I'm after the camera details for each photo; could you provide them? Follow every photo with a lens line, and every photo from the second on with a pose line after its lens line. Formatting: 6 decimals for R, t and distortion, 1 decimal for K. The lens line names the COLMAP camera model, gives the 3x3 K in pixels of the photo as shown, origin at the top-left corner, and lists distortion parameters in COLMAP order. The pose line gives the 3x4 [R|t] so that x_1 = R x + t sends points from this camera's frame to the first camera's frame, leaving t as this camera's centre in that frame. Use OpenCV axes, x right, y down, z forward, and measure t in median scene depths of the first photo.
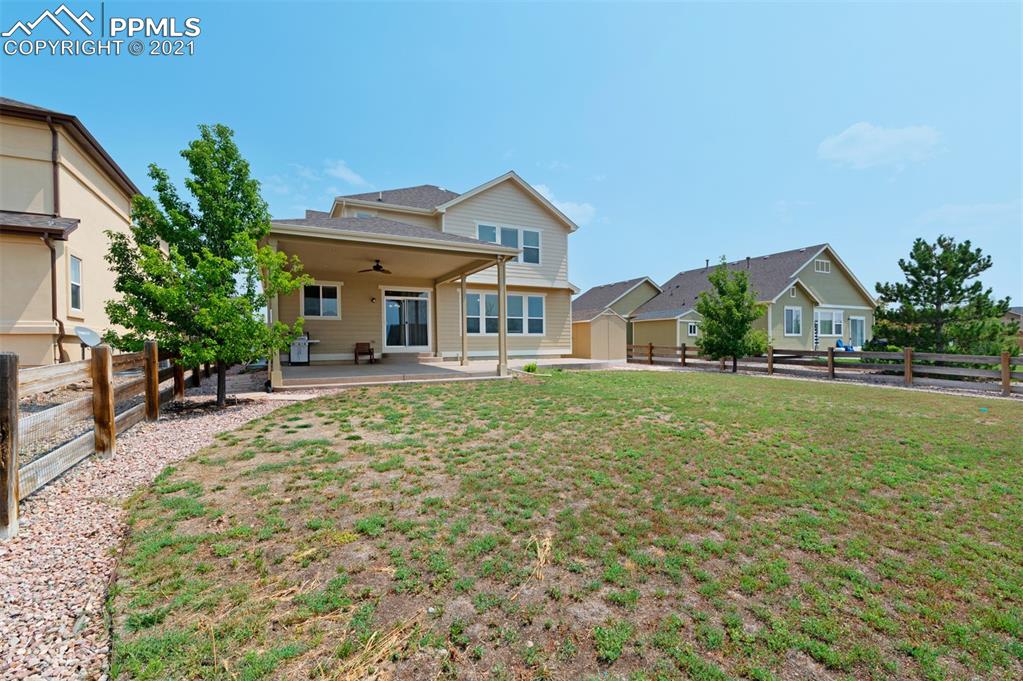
lens RADIAL K [[448.7, 0, 512.0], [0, 448.7, 344.3], [0, 0, 1]] dist [0.010402, -0.001802]
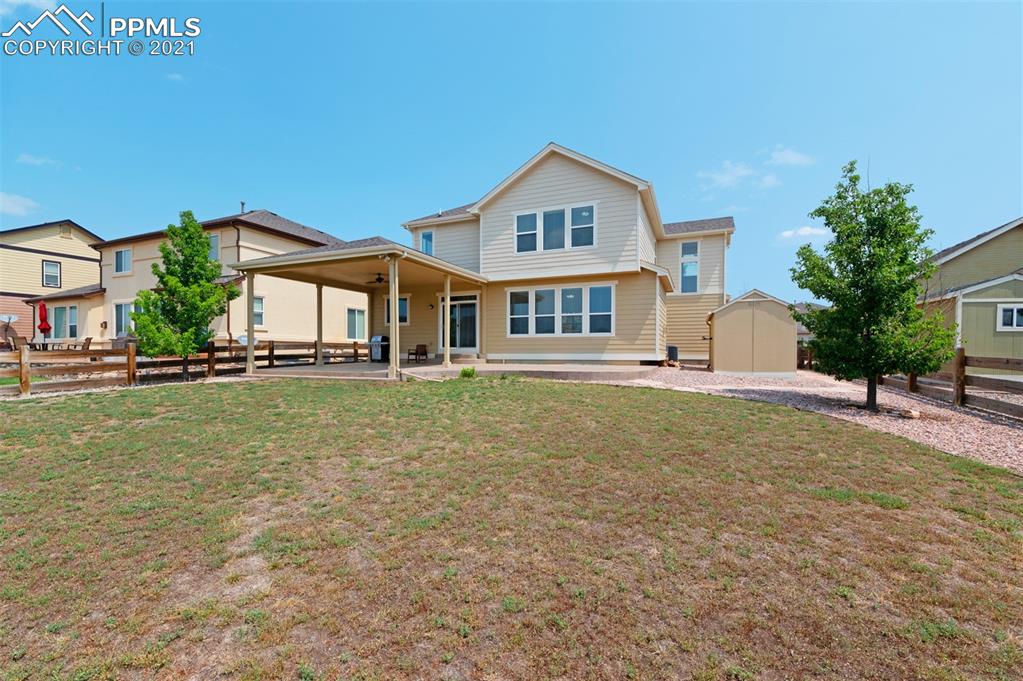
lens RADIAL K [[448.7, 0, 510.9], [0, 448.7, 348.3], [0, 0, 1]] dist [0.010402, -0.001802]
pose [[0.625750, 0.005427, -0.780005, 0.615827], [-0.002966, 0.999985, 0.004579, -0.000157], [0.780018, -0.000551, 0.625757, 0.406012]]
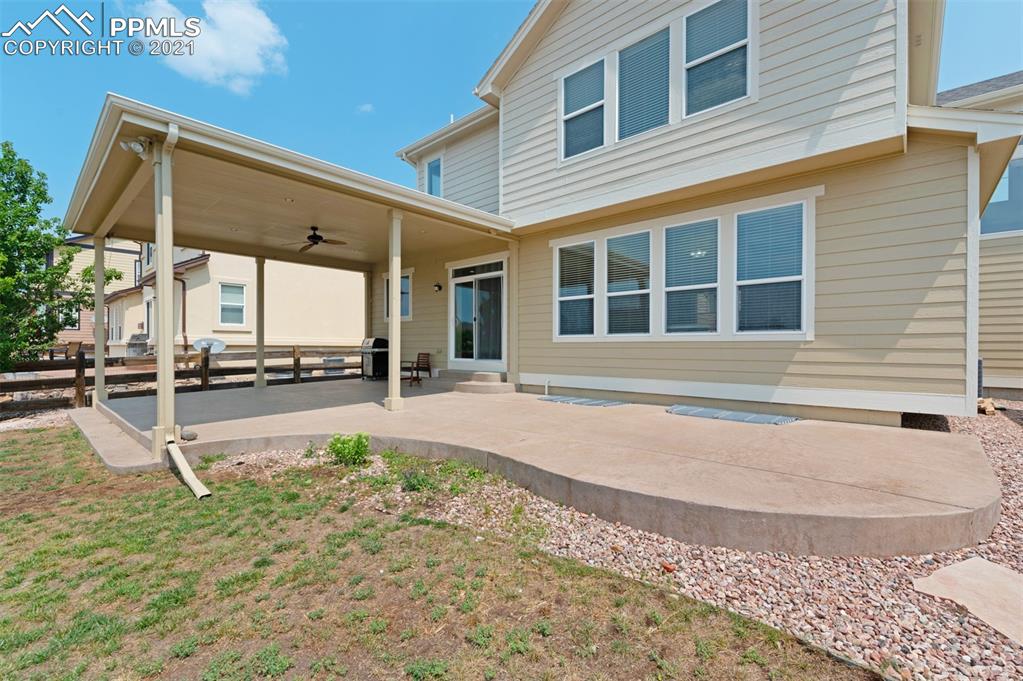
lens RADIAL K [[448.7, 0, 513.6], [0, 448.7, 345.2], [0, 0, 1]] dist [0.010402, -0.001802]
pose [[0.341122, 0.009395, -0.939972, 0.300567], [0.001249, 0.999945, 0.010448, -0.019470], [0.940018, -0.004738, 0.341091, 0.787466]]
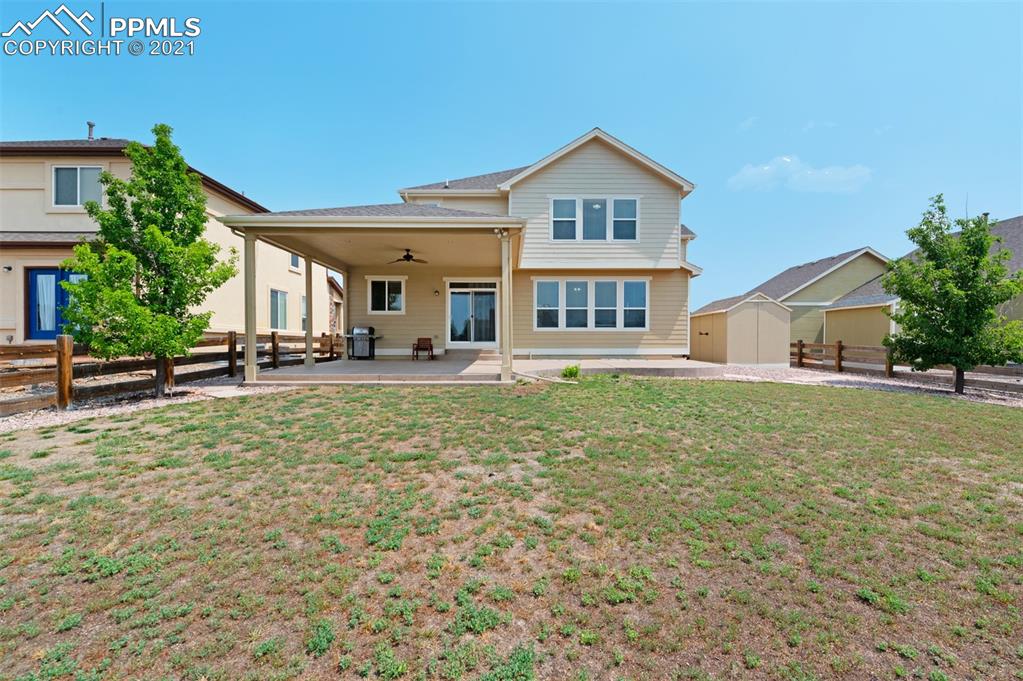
lens RADIAL K [[448.7, 0, 514.4], [0, 448.7, 344.6], [0, 0, 1]] dist [0.010402, -0.001802]
pose [[0.889562, 0.013617, -0.456612, 0.244091], [-0.008691, 0.999879, 0.012885, -0.002656], [0.456732, -0.007494, 0.889573, 0.204519]]
